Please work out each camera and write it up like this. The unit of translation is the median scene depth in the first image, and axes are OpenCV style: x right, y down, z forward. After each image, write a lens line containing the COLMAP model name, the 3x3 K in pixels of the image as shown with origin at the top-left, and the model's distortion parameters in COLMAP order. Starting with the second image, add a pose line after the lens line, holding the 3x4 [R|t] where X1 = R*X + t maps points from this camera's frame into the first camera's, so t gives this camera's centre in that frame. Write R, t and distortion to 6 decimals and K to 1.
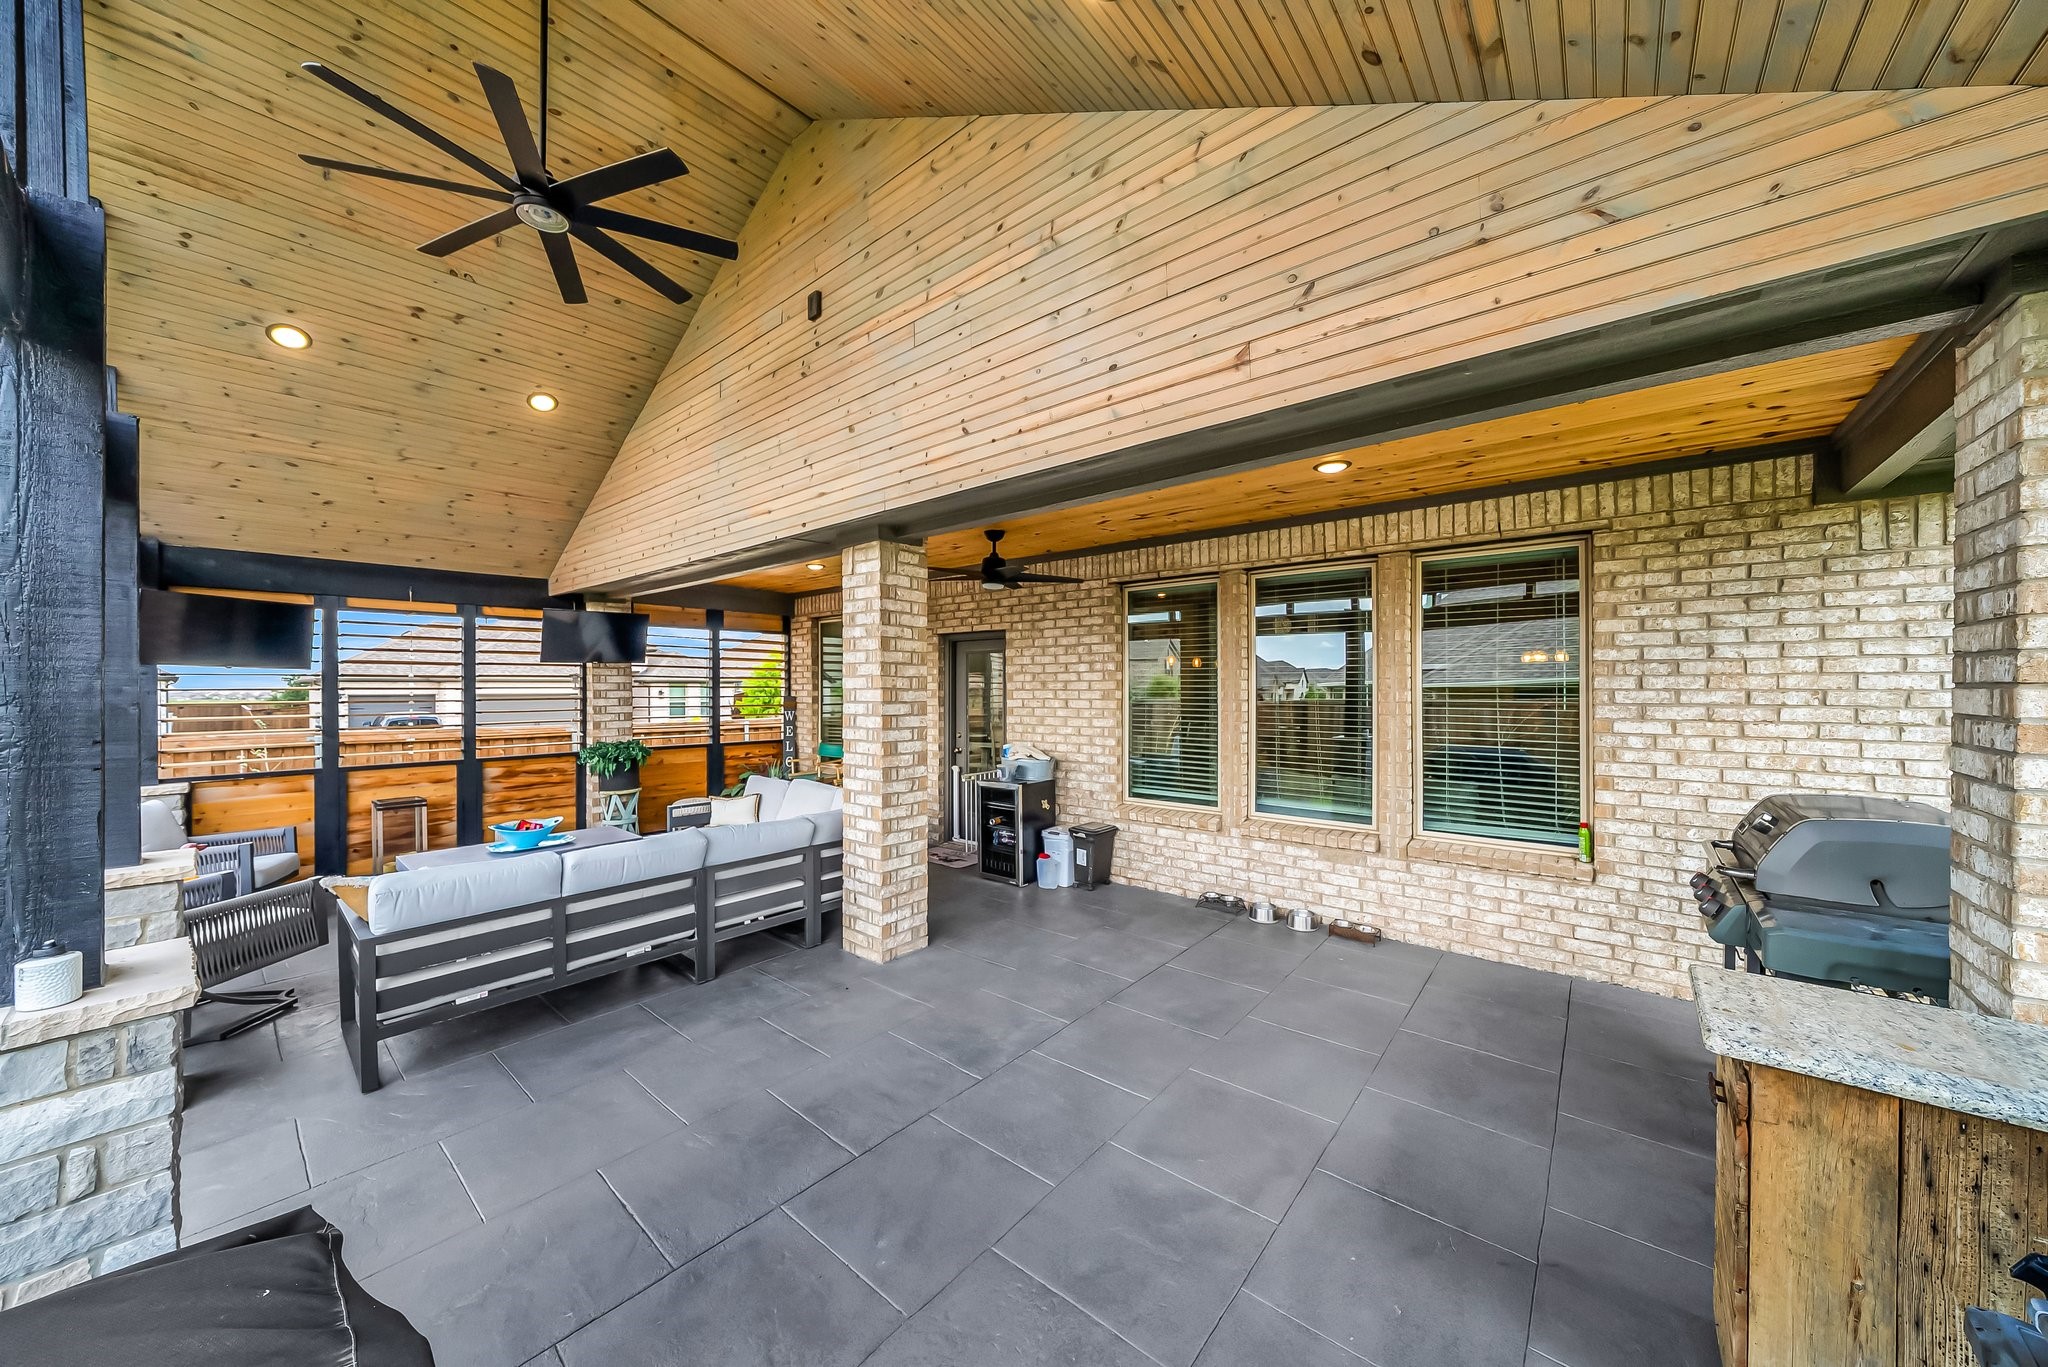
lens RADIAL K [[699.4, 0, 1024.0], [0, 699.4, 688.2], [0, 0, 1]] dist [-0.006900, -0.000027]
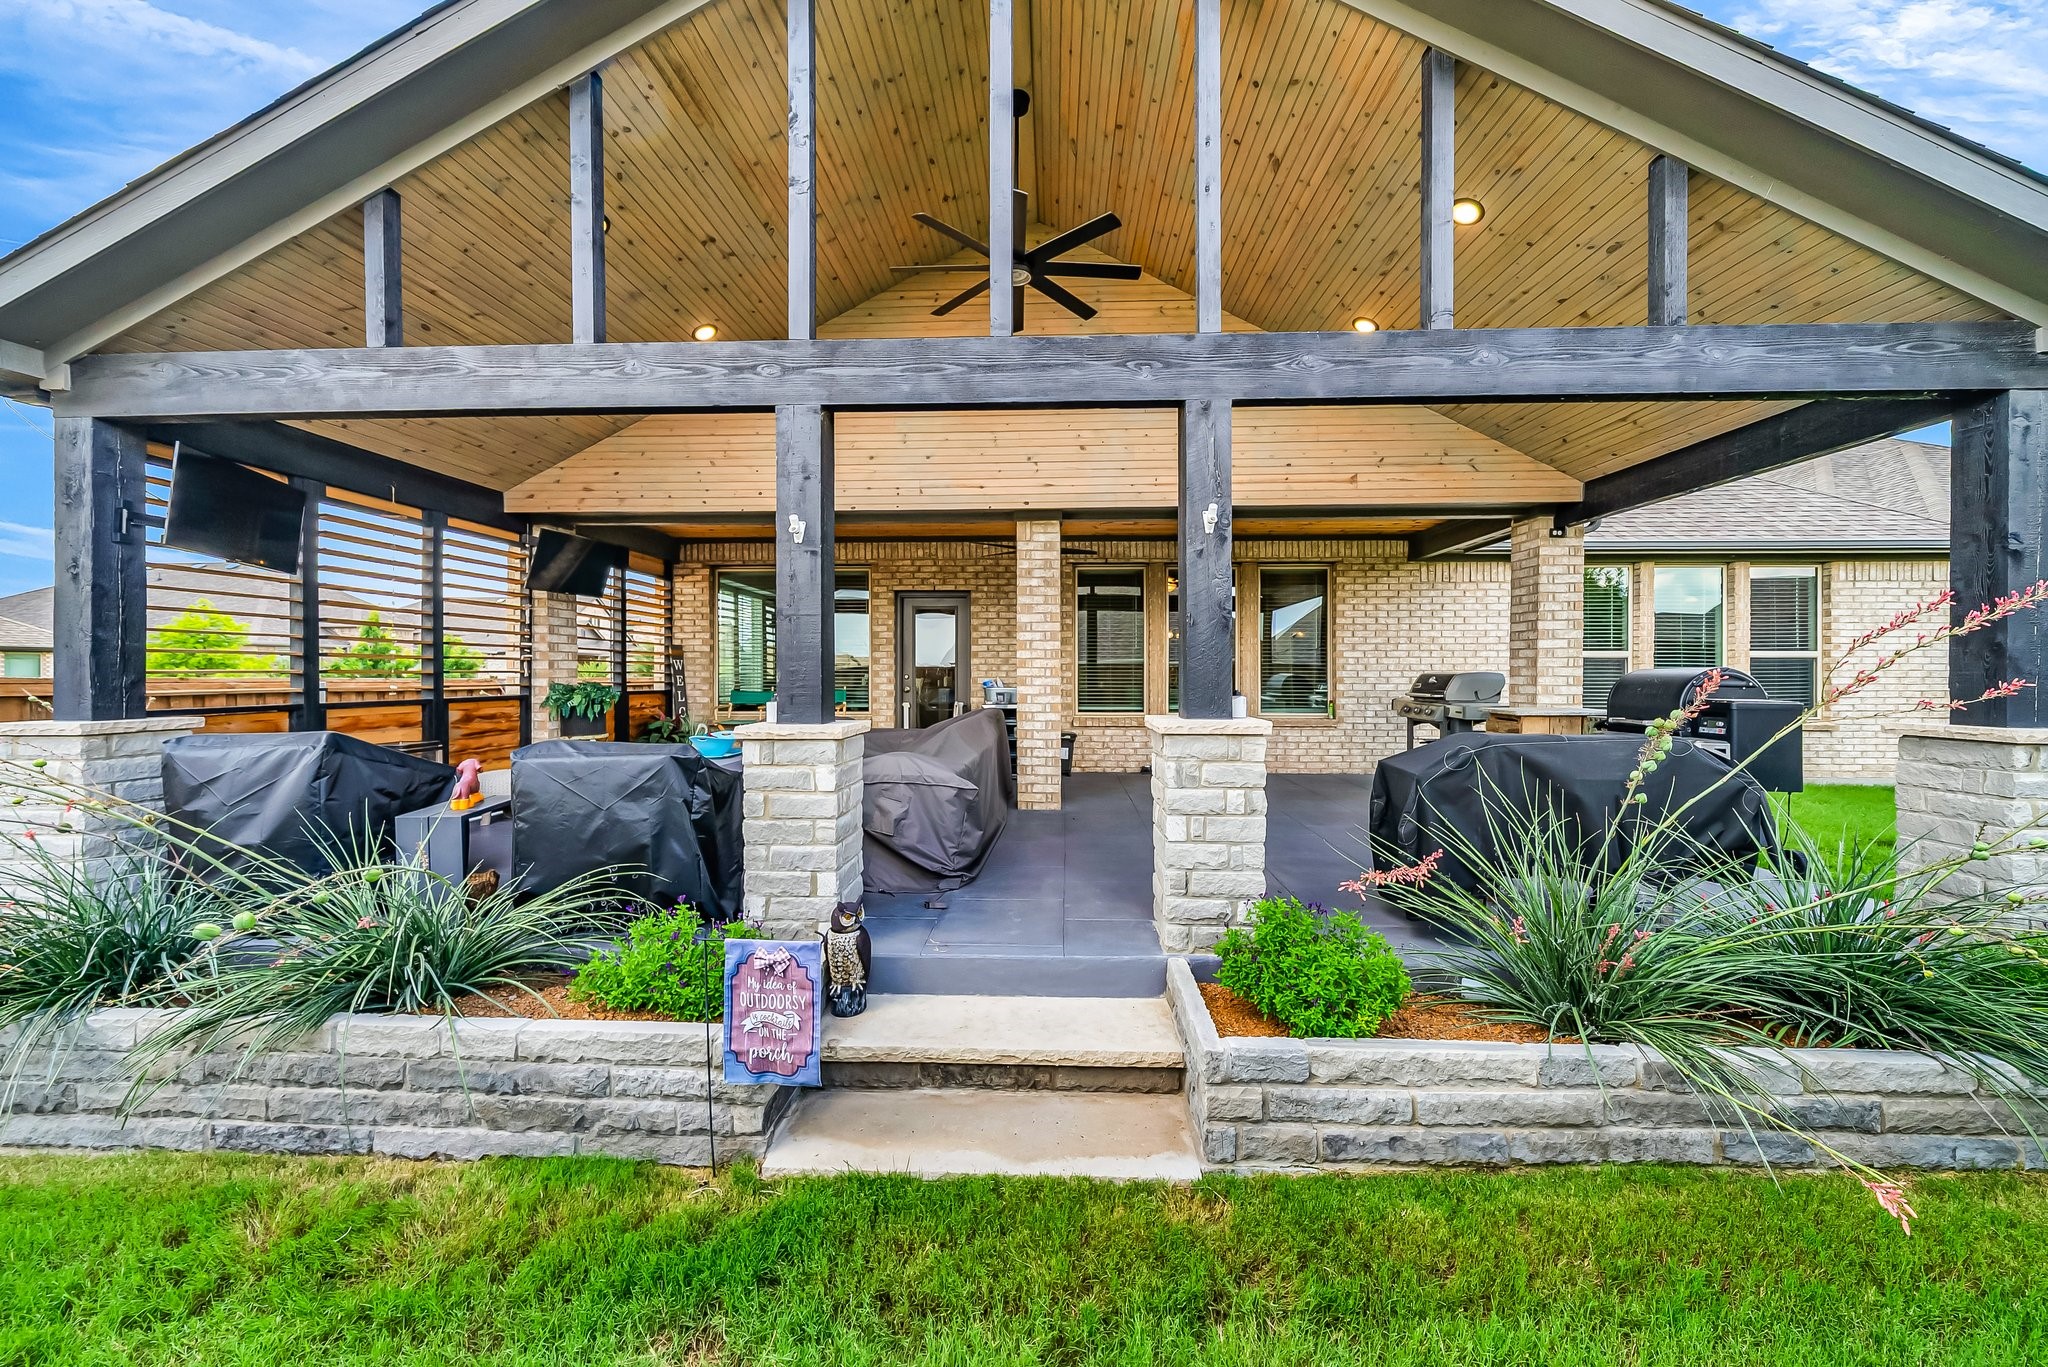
lens RADIAL K [[706.0, 0, 1028.4], [0, 706.0, 681.0], [0, 0, 1]] dist [-0.007305, 0.000033]
pose [[0.796329, -0.003702, 0.604852, -0.756568], [-0.002243, 0.999956, 0.009073, 0.072698], [-0.604860, -0.008582, 0.796286, -0.091588]]
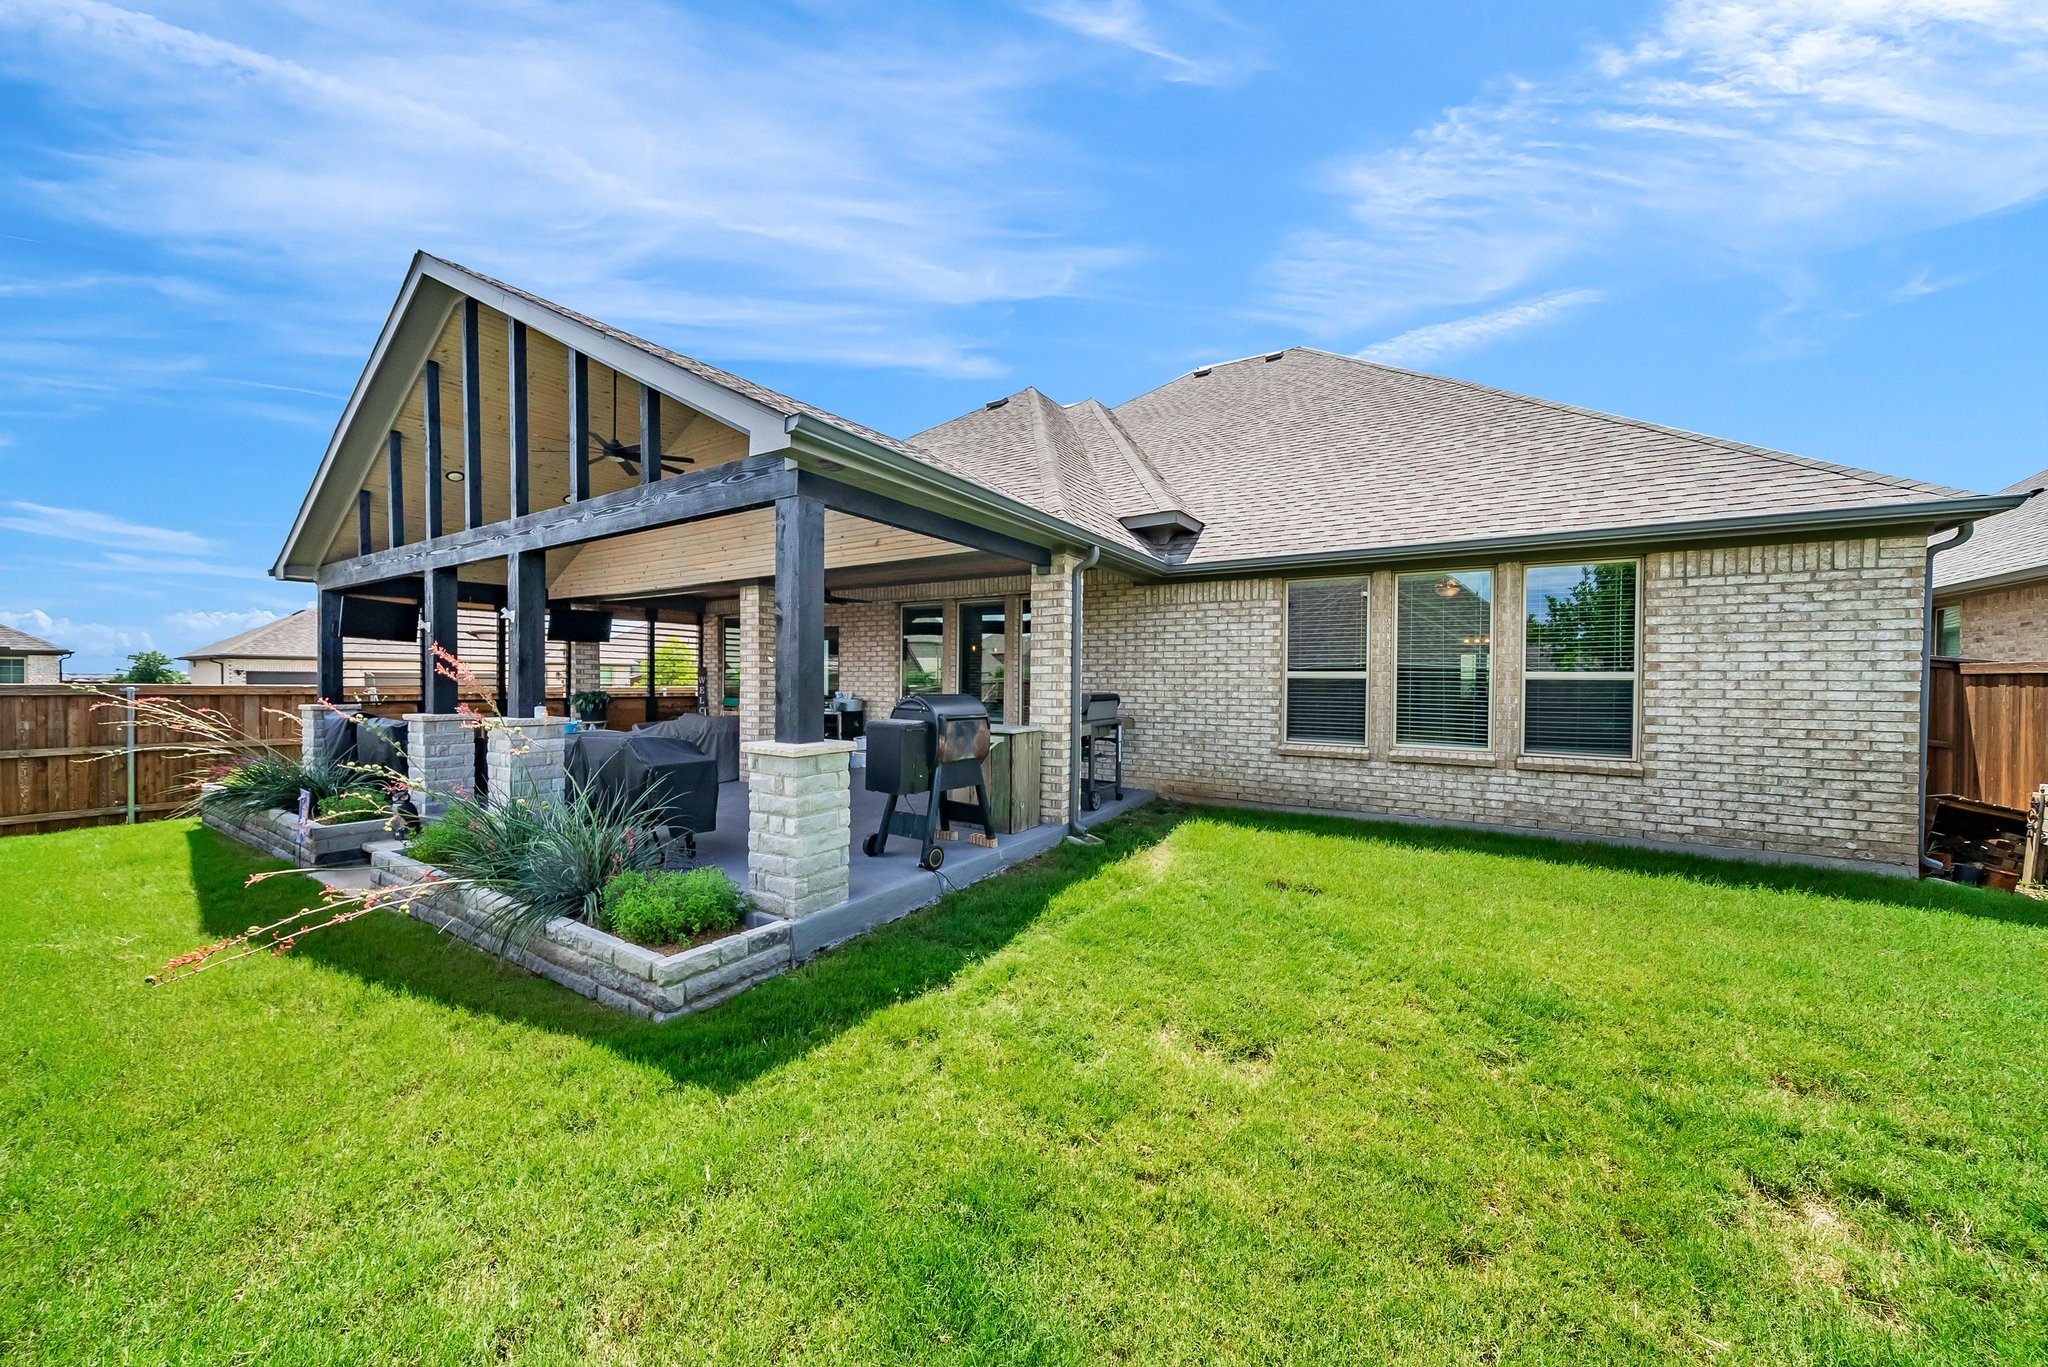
lens RADIAL K [[699.4, 0, 1024.0], [0, 699.4, 688.2], [0, 0, 1]] dist [-0.006900, -0.000027]
pose [[0.990843, 0.007745, 0.134799, 0.203902], [-0.009490, 0.999879, 0.012313, 0.044971], [-0.134687, -0.013479, 0.990796, -0.803072]]
